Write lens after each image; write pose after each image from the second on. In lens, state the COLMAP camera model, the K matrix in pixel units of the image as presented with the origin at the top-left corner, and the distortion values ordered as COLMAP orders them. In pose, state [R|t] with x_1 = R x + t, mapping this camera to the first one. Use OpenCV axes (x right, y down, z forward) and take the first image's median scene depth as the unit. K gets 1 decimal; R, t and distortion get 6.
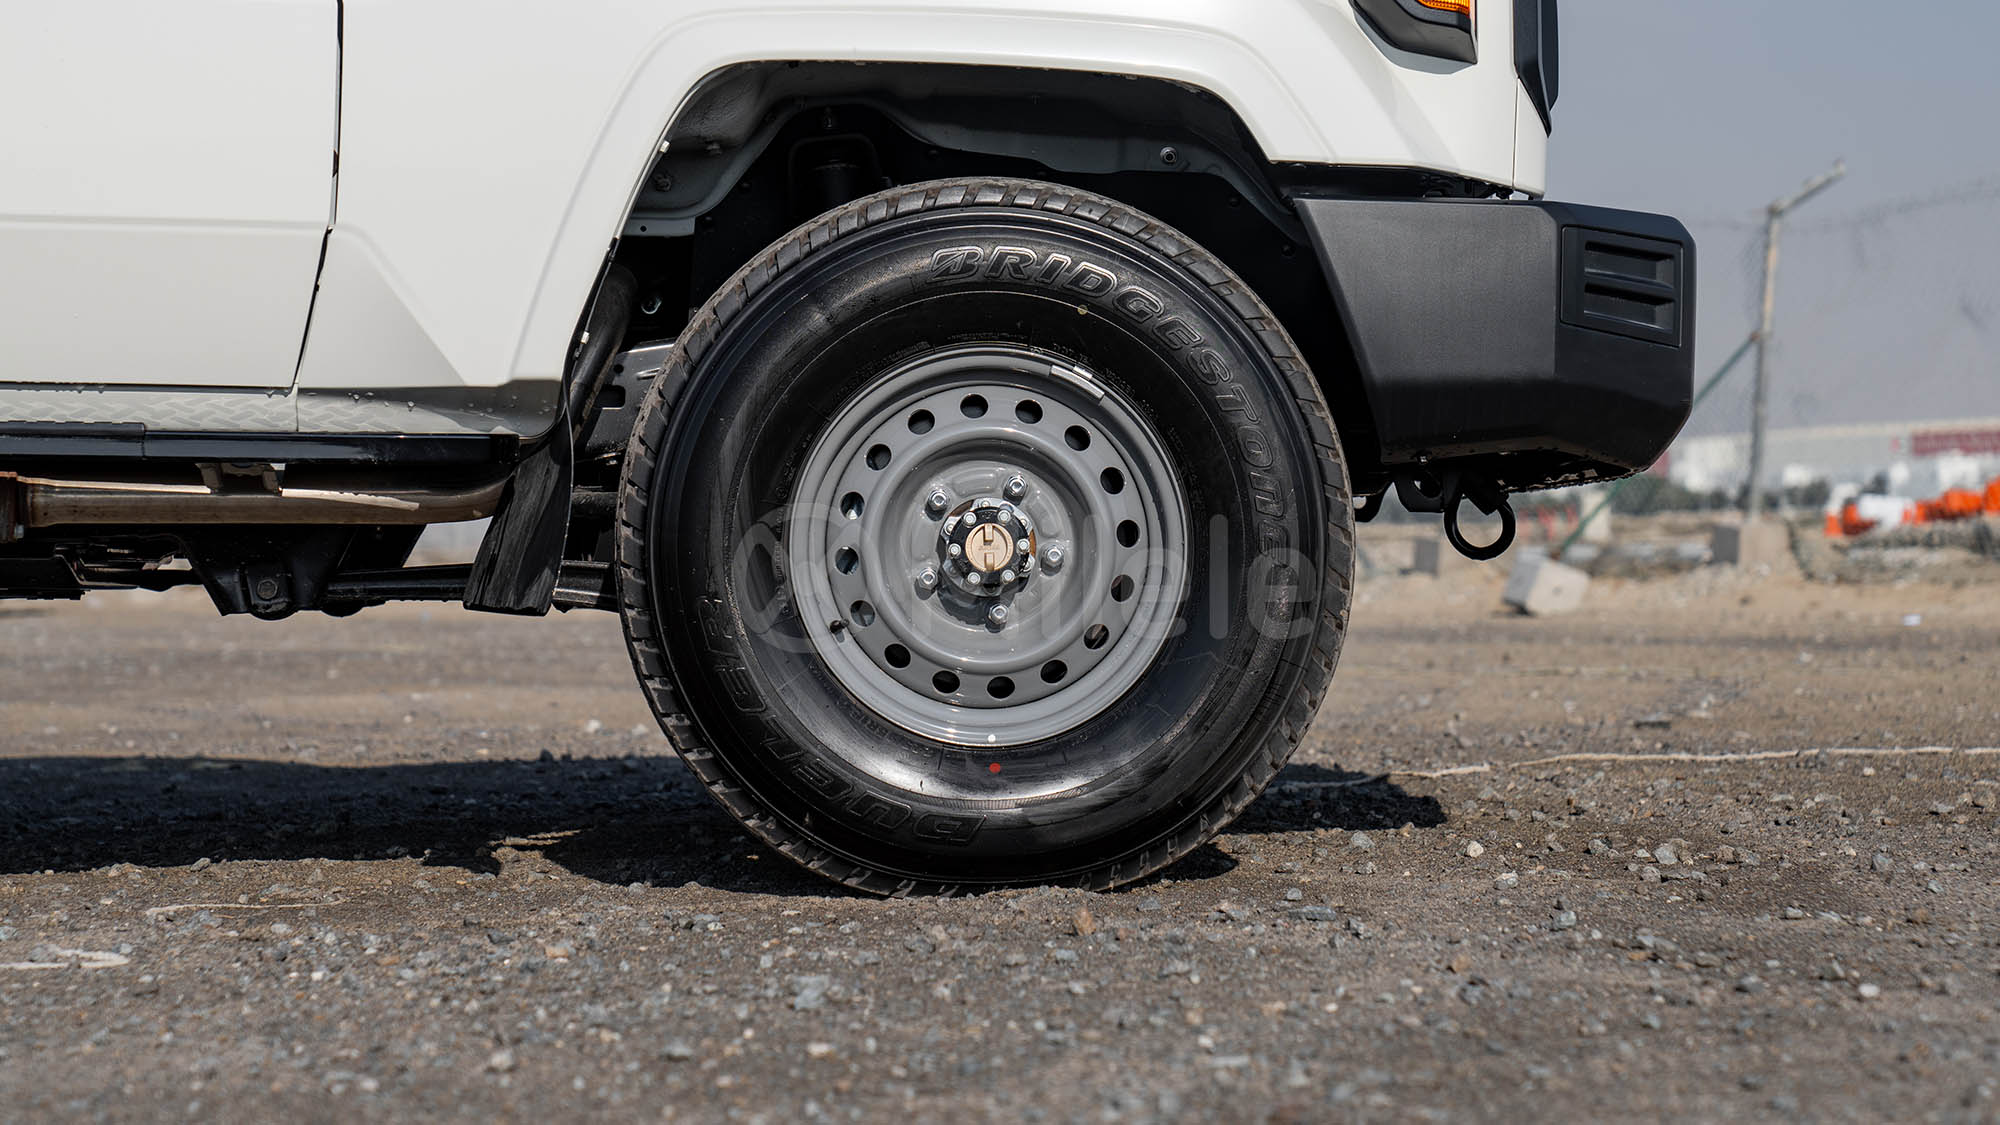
lens RADIAL K [[3988.0, 0, 998.1], [0, 3988.0, 563.0], [0, 0, 1]] dist [0.096656, 0.000000]
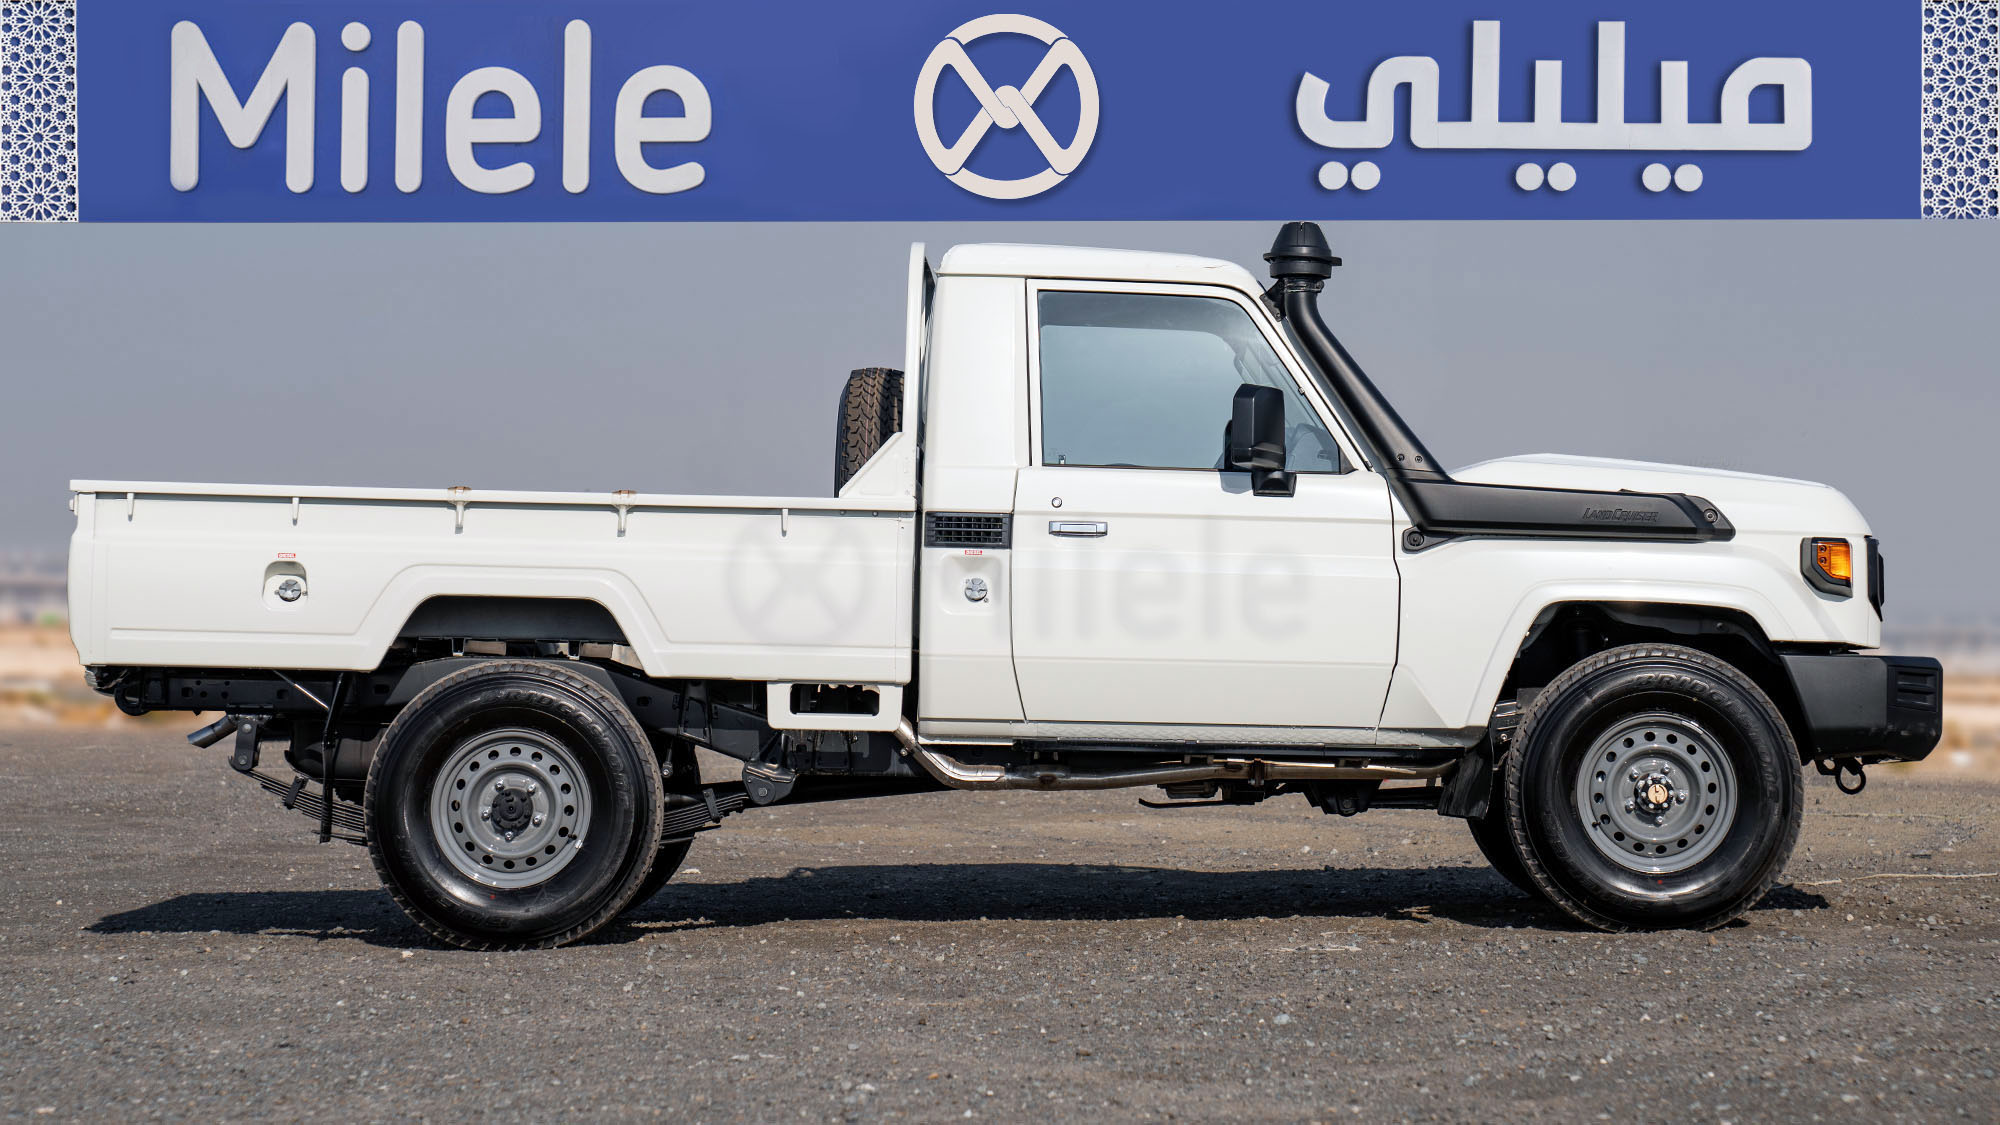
lens RADIAL K [[3988.0, 0, 1004.8], [0, 3988.0, 558.2], [0, 0, 1]] dist [0.096656, 0.000000]
pose [[0.998288, 0.002697, -0.058430, -0.263245], [-0.004086, 0.999711, -0.023670, -0.090070], [0.058349, 0.023868, 0.998011, -1.526692]]
